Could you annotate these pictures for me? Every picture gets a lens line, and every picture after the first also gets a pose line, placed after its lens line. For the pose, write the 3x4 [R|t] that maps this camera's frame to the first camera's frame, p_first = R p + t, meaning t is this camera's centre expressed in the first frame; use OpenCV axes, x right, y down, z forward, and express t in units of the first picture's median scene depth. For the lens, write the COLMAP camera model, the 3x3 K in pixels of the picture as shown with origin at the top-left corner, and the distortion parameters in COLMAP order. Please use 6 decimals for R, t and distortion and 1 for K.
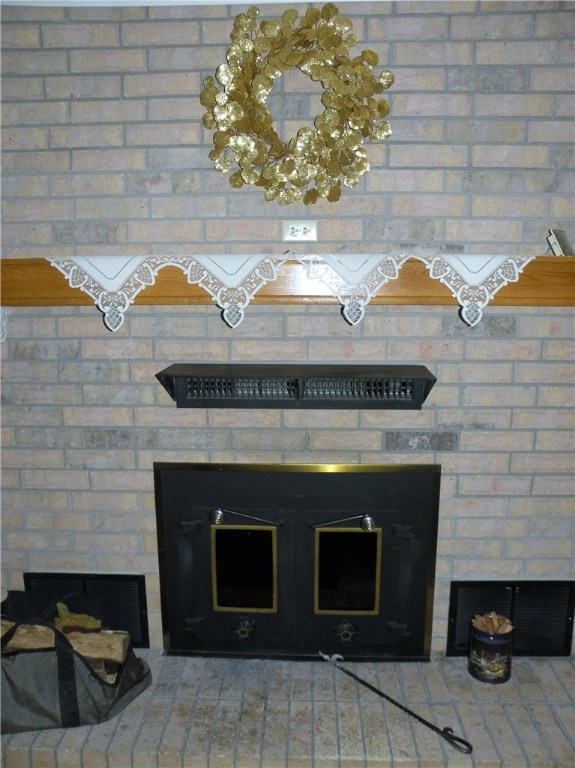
lens RADIAL K [[630.8, 0, 286.1], [0, 630.8, 391.6], [0, 0, 1]] dist [-0.138360, 0.121693]
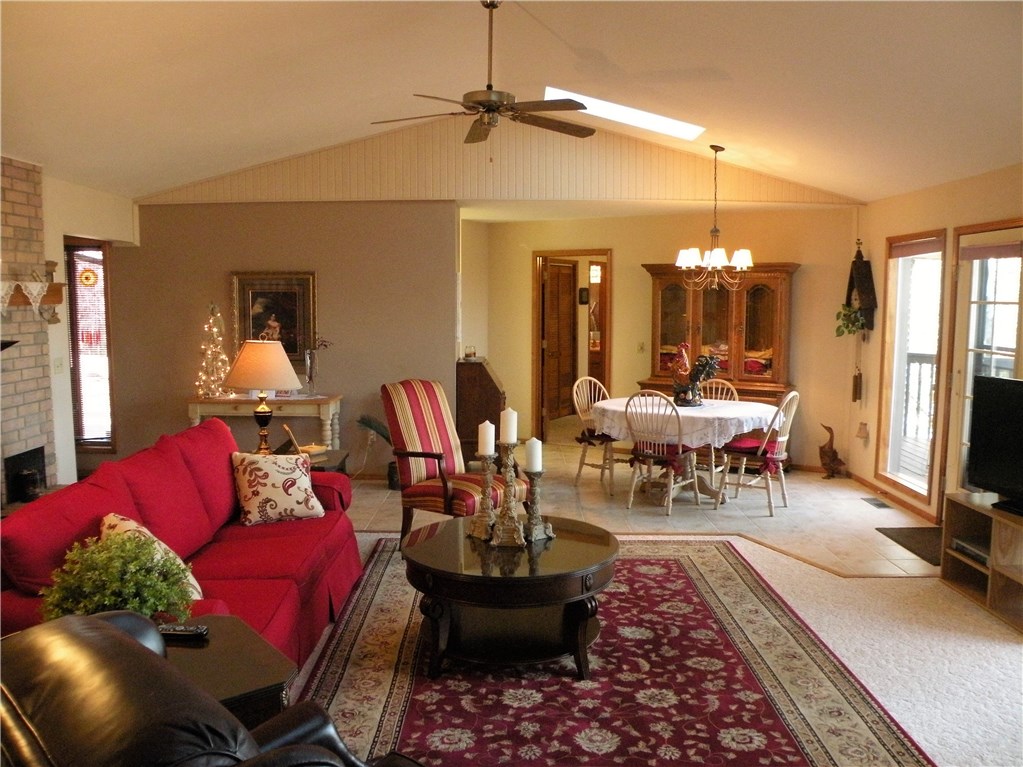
lens RADIAL K [[840.3, 0, 507.0], [0, 840.3, 390.3], [0, 0, 1]] dist [-0.138360, 0.121693]
pose [[-0.034325, -0.114203, 0.992864, -2.283046], [0.163285, 0.979460, 0.118307, 0.077351], [-0.985982, 0.166181, -0.014972, -0.477617]]
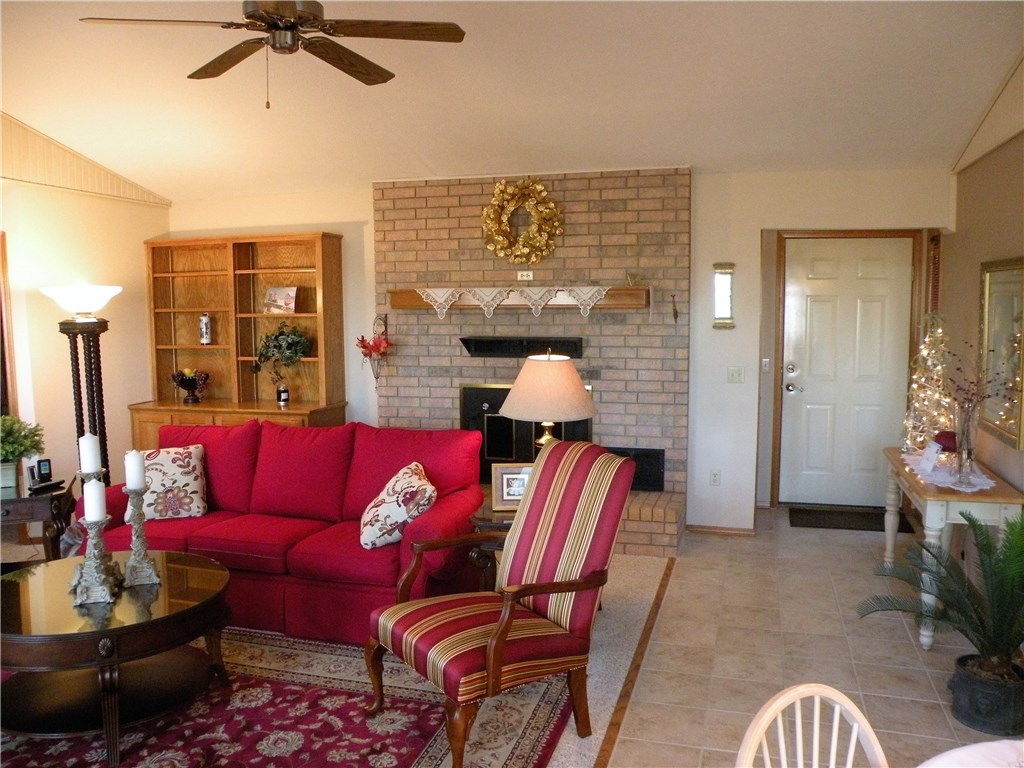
lens RADIAL K [[841.1, 0, 511.9], [0, 841.1, 384.8], [0, 0, 1]] dist [-0.138360, 0.121693]
pose [[0.970709, 0.018929, -0.239510, 0.687946], [-0.034828, 0.997448, -0.062325, 0.309723], [0.237719, 0.068841, 0.968891, -1.835343]]
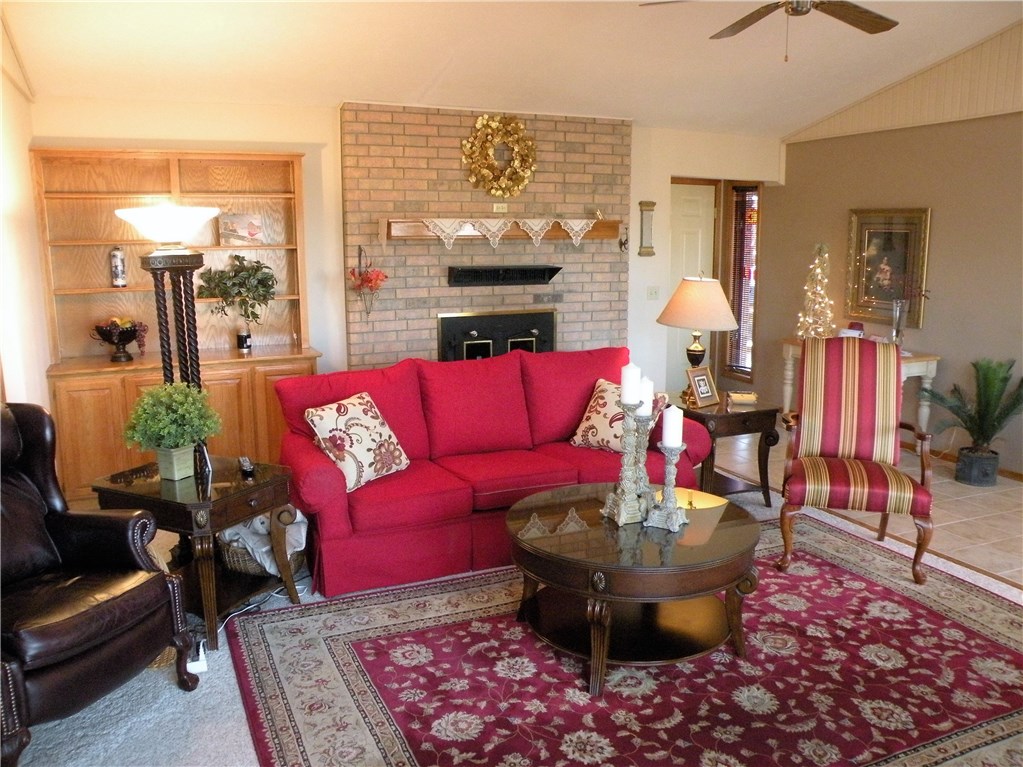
lens RADIAL K [[840.3, 0, 515.6], [0, 840.3, 385.6], [0, 0, 1]] dist [-0.138360, 0.121693]
pose [[0.892605, -0.079748, 0.443731, -1.355337], [0.074099, 0.996797, 0.030090, 0.311753], [-0.444709, 0.006022, 0.895655, -1.799861]]
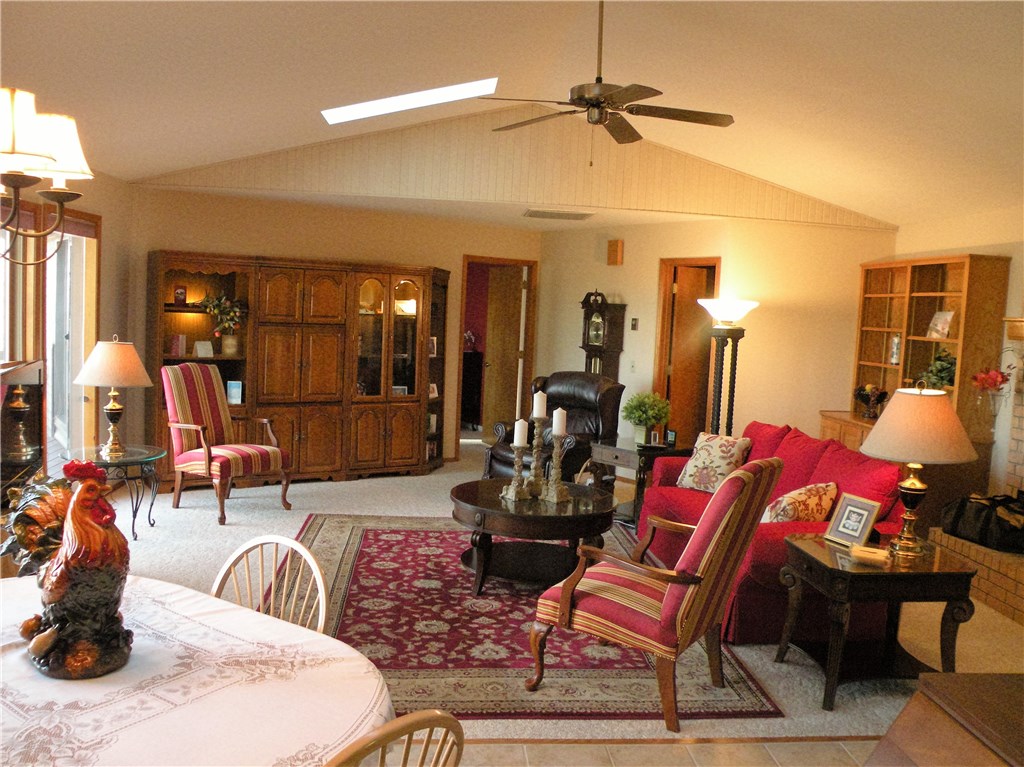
lens RADIAL K [[887.7, 0, 514.8], [0, 887.7, 379.0], [0, 0, 1]] dist [-0.103195, 0.009226]
pose [[0.126171, 0.090007, -0.987917, 2.041931], [-0.212253, 0.975262, 0.061746, 0.155331], [0.969035, 0.201898, 0.142155, -0.944619]]
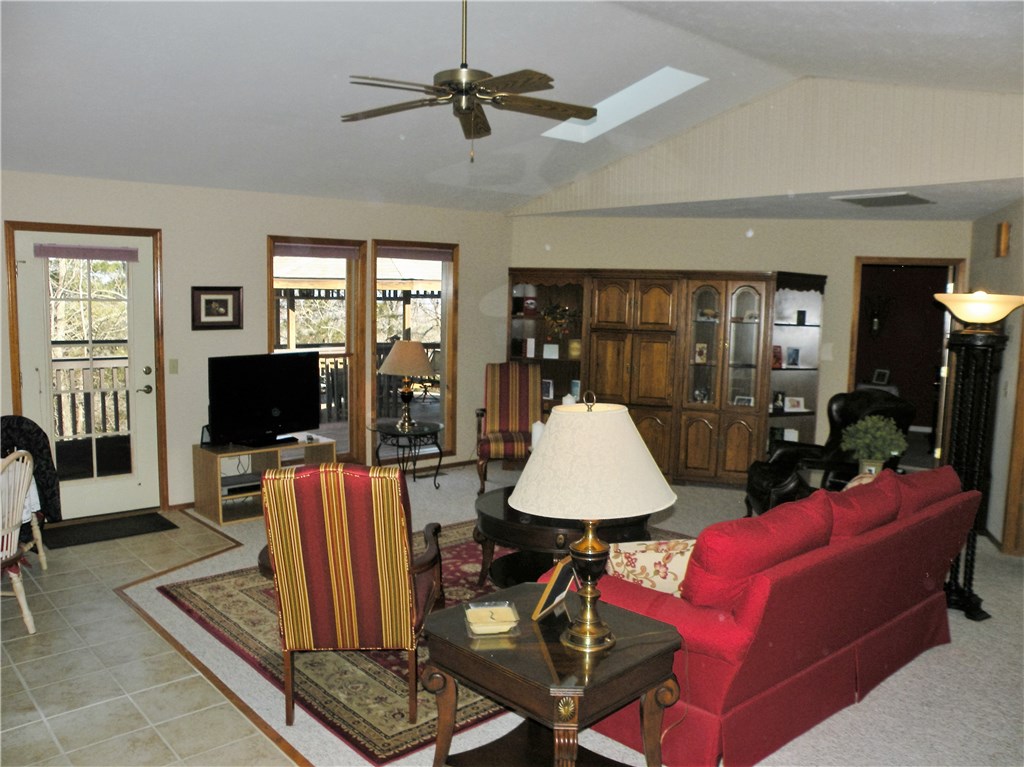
lens RADIAL K [[841.1, 0, 507.4], [0, 841.1, 381.1], [0, 0, 1]] dist [-0.138360, 0.121693]
pose [[-0.726572, 0.060434, -0.684428, 1.242647], [-0.136858, 0.963435, 0.230355, -0.231813], [0.673323, 0.261039, -0.691734, 0.984435]]
